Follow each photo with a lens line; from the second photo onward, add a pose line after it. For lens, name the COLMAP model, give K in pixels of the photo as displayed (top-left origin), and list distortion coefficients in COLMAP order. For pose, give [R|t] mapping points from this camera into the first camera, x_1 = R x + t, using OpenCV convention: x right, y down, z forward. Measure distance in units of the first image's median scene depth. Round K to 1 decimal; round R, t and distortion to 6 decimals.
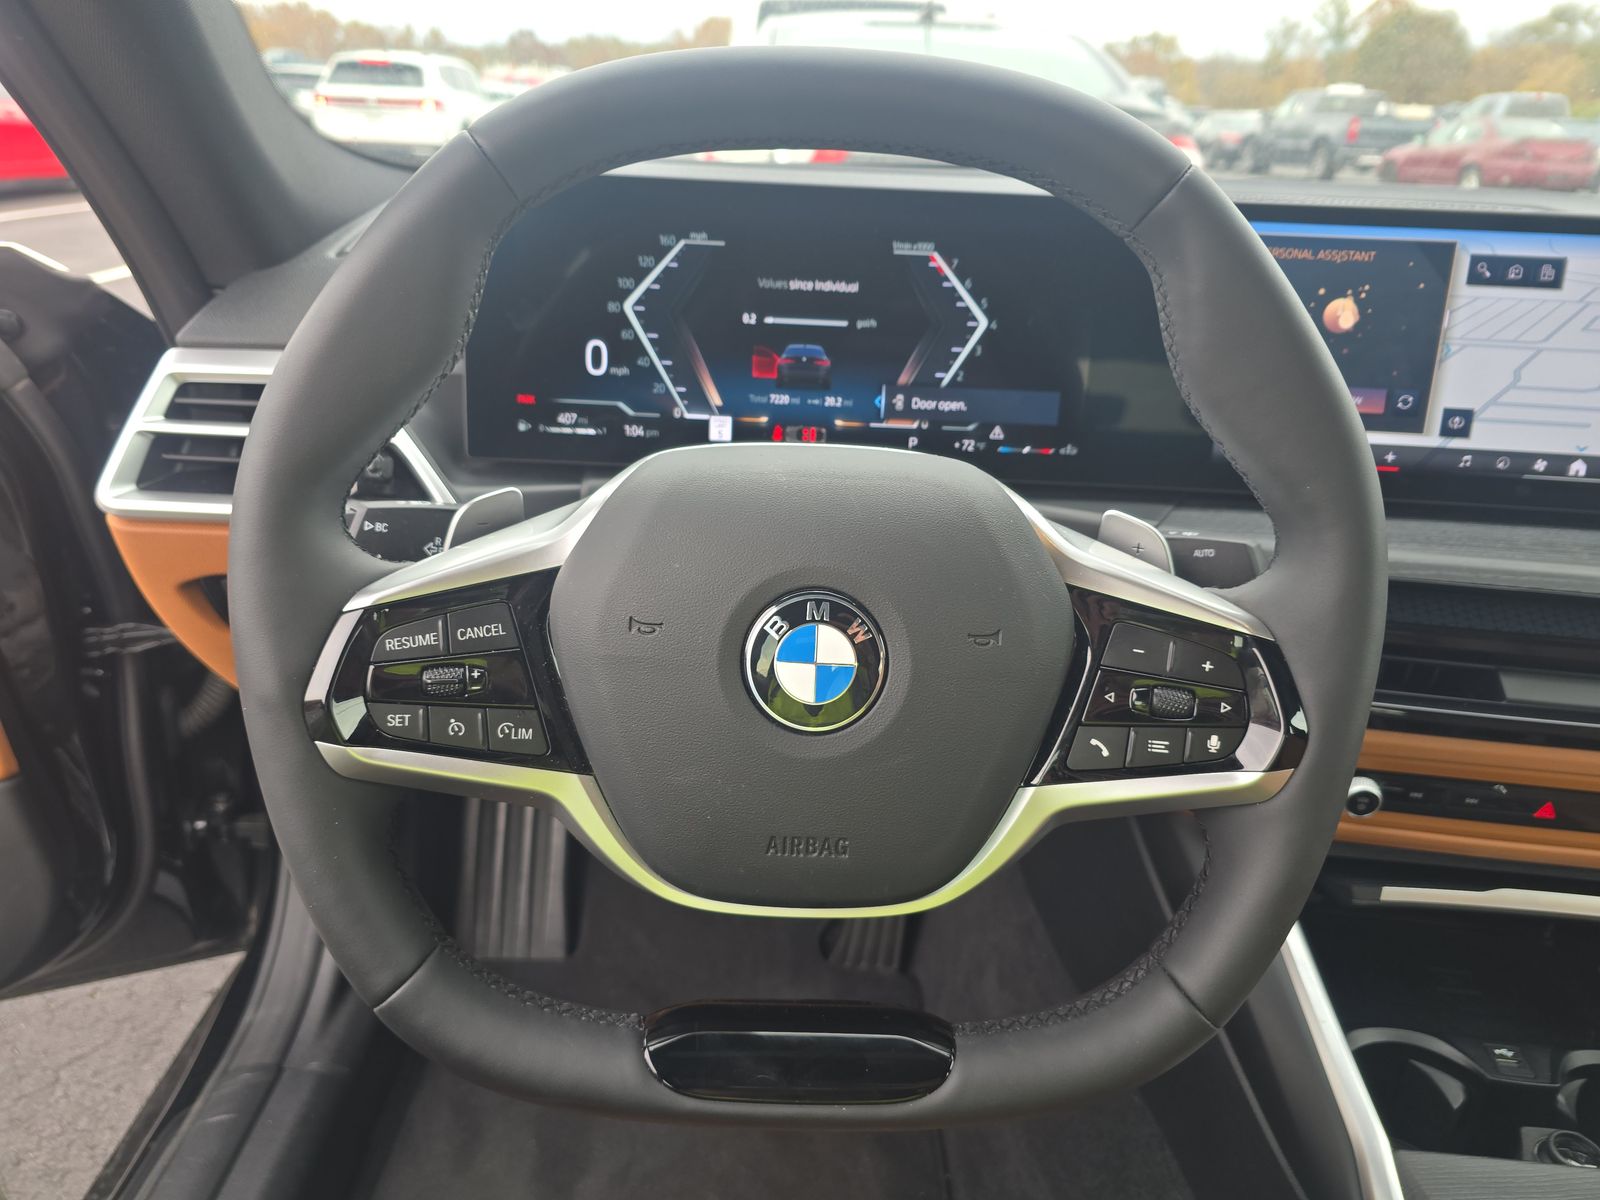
lens RADIAL K [[1080.2, 0, 798.2], [0, 1080.2, 606.7], [0, 0, 1]] dist [0.018728, -0.022251]
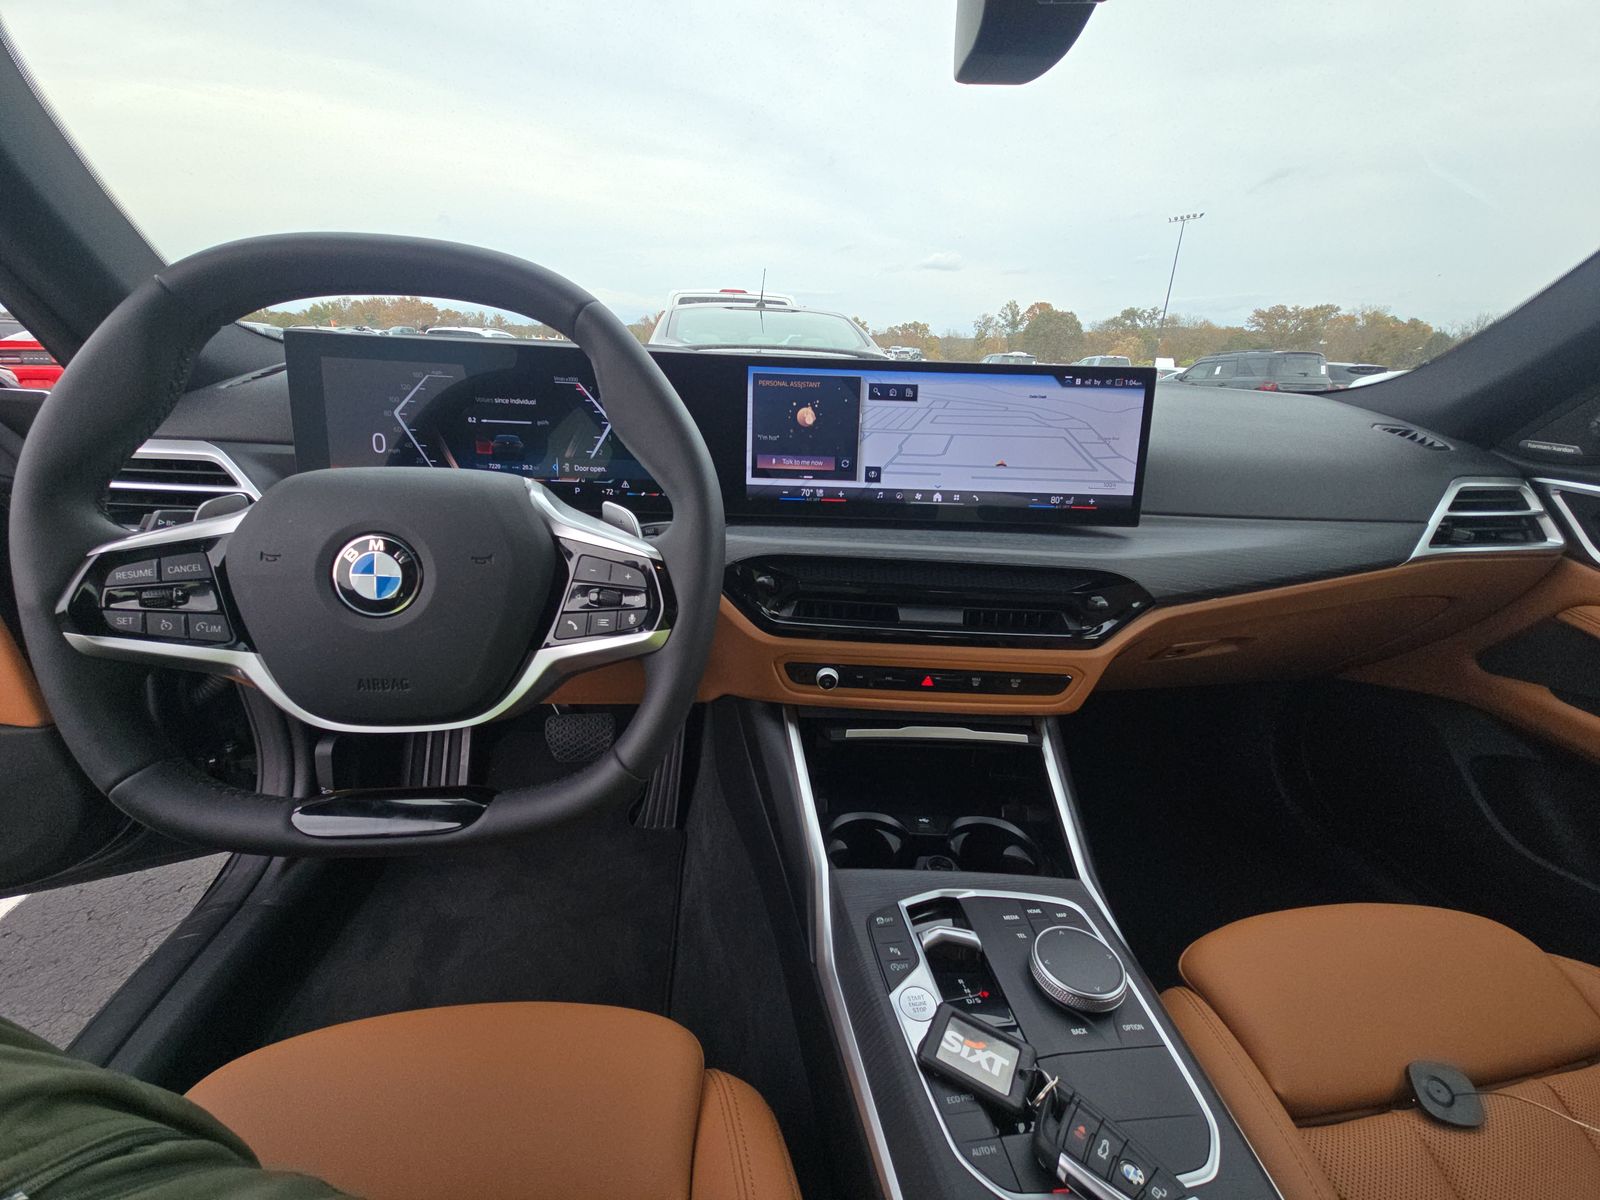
lens RADIAL K [[638.6, 0, 802.0], [0, 638.6, 616.5], [0, 0, 1]] dist [-0.001181, -0.000303]
pose [[0.993650, -0.035851, 0.106648, 0.360006], [0.041607, 0.997767, -0.052249, 0.123671], [-0.104537, 0.056355, 0.992923, -0.054711]]
